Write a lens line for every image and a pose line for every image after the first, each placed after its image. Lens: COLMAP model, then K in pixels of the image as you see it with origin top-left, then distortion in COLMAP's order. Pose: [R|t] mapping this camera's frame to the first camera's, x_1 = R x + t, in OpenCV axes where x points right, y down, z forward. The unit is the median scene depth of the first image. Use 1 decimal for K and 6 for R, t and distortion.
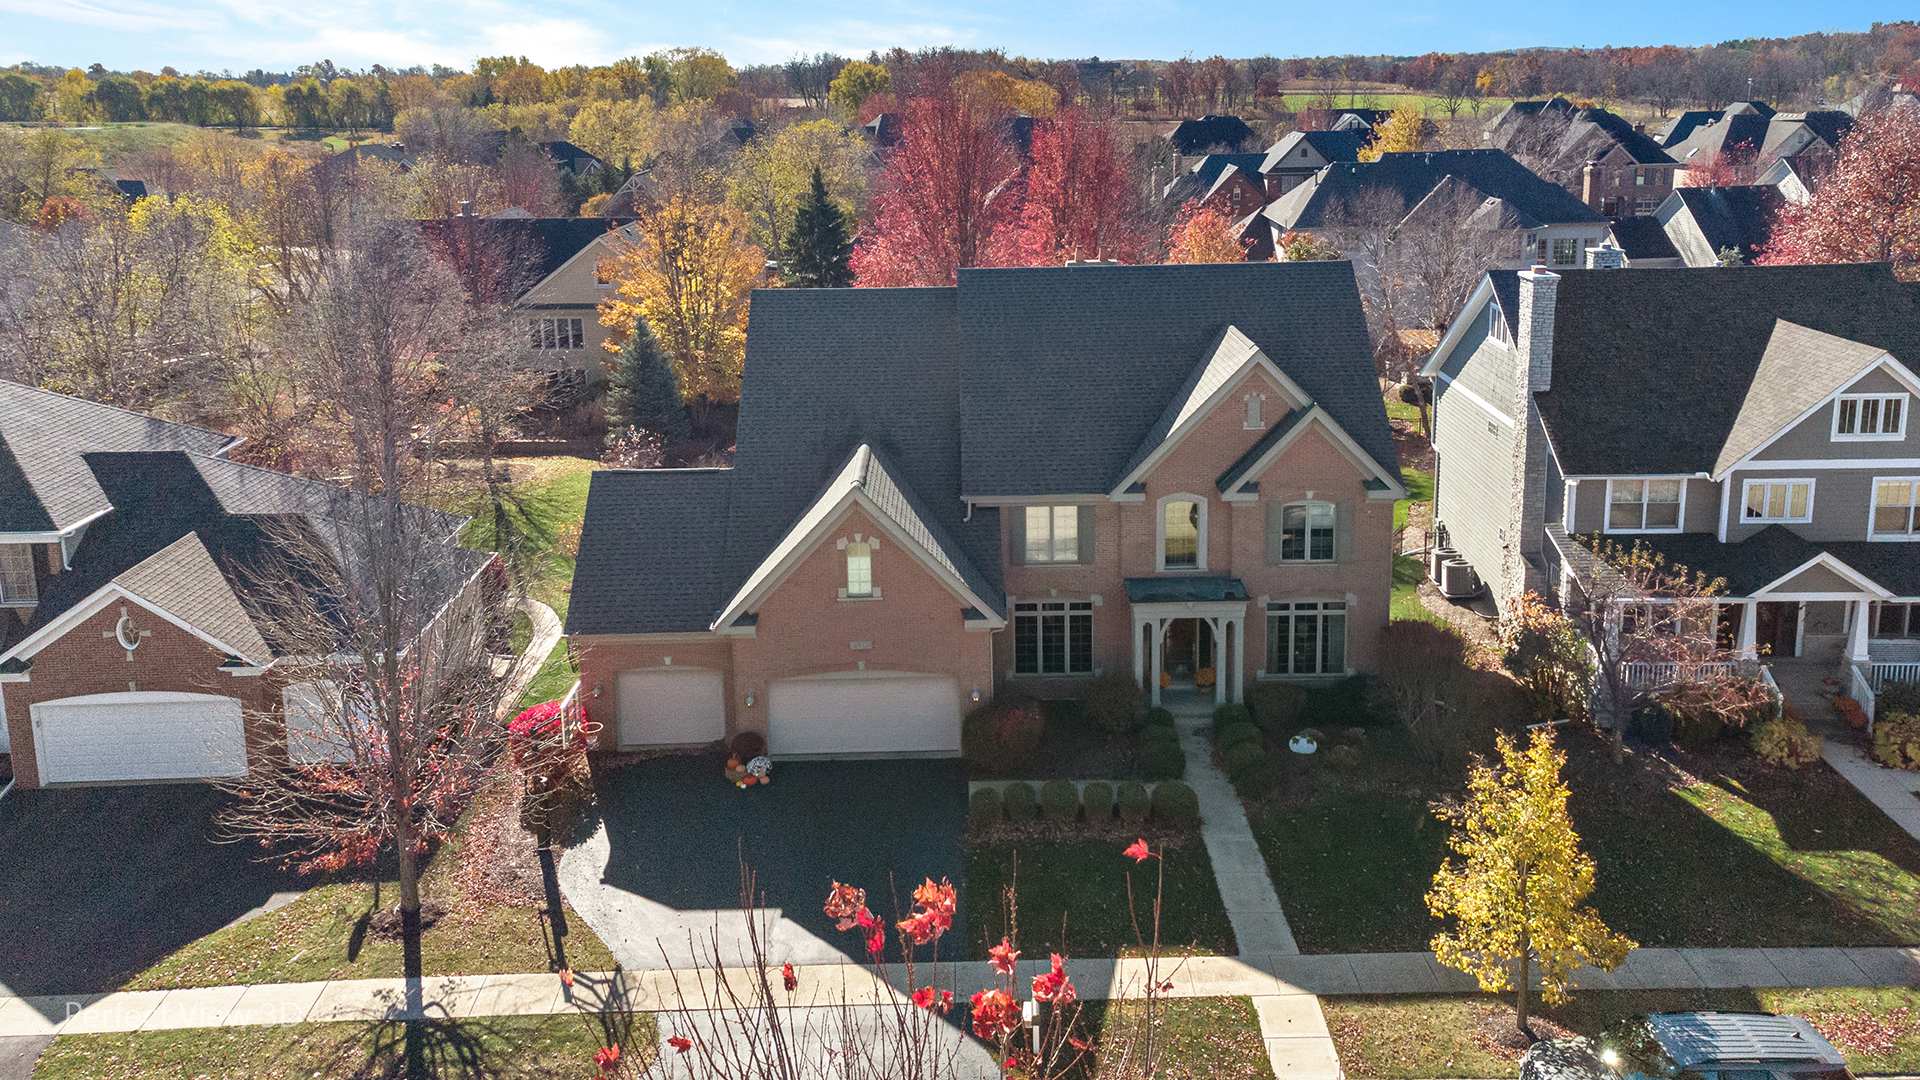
lens RADIAL K [[1418.2, 0, 966.4], [0, 1418.2, 477.8], [0, 0, 1]] dist [0.026531, -0.007701]
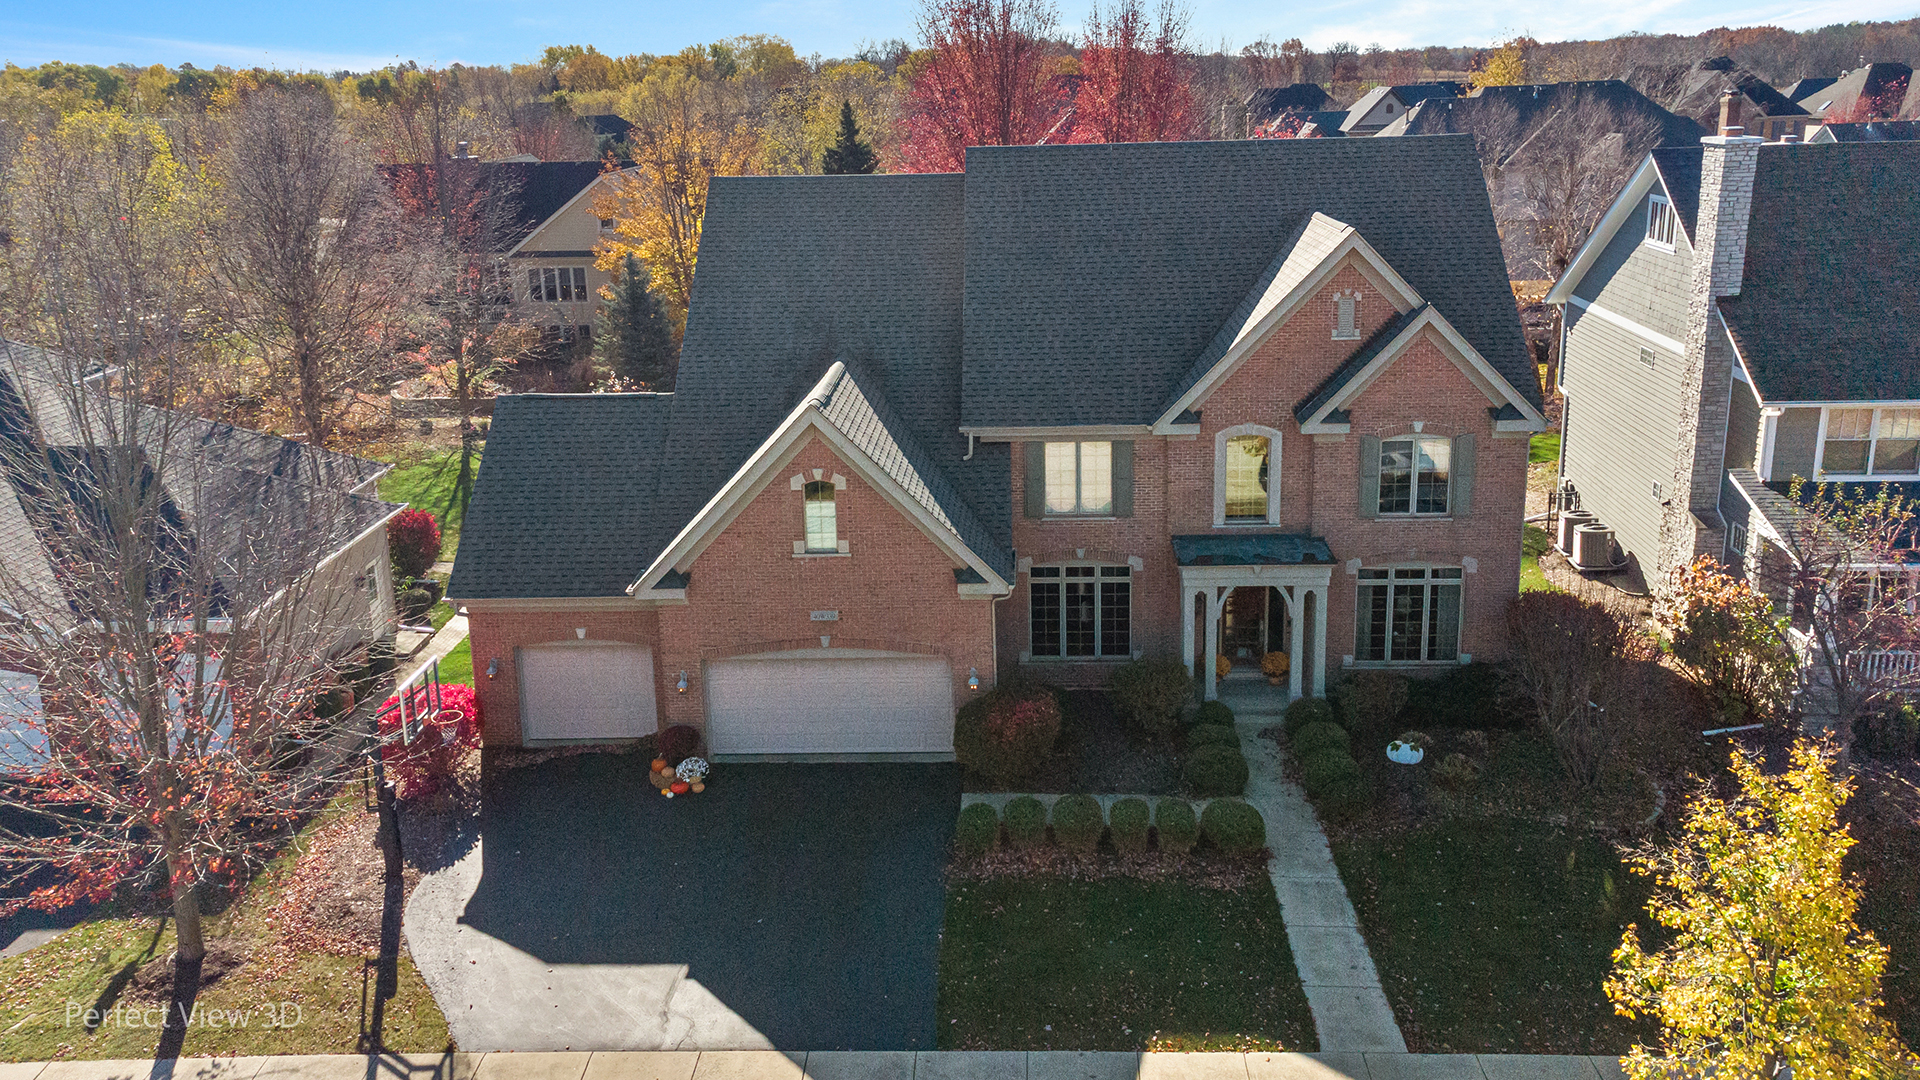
lens RADIAL K [[1384.3, 0, 960.0], [0, 1384.3, 540.0], [0, 0, 1]] dist [0.006763, 0.055813]
pose [[0.998371, 0.006533, -0.056683, 0.040414], [-0.003962, 0.998963, 0.045357, 0.041546], [0.056921, -0.045058, 0.997361, 0.250075]]
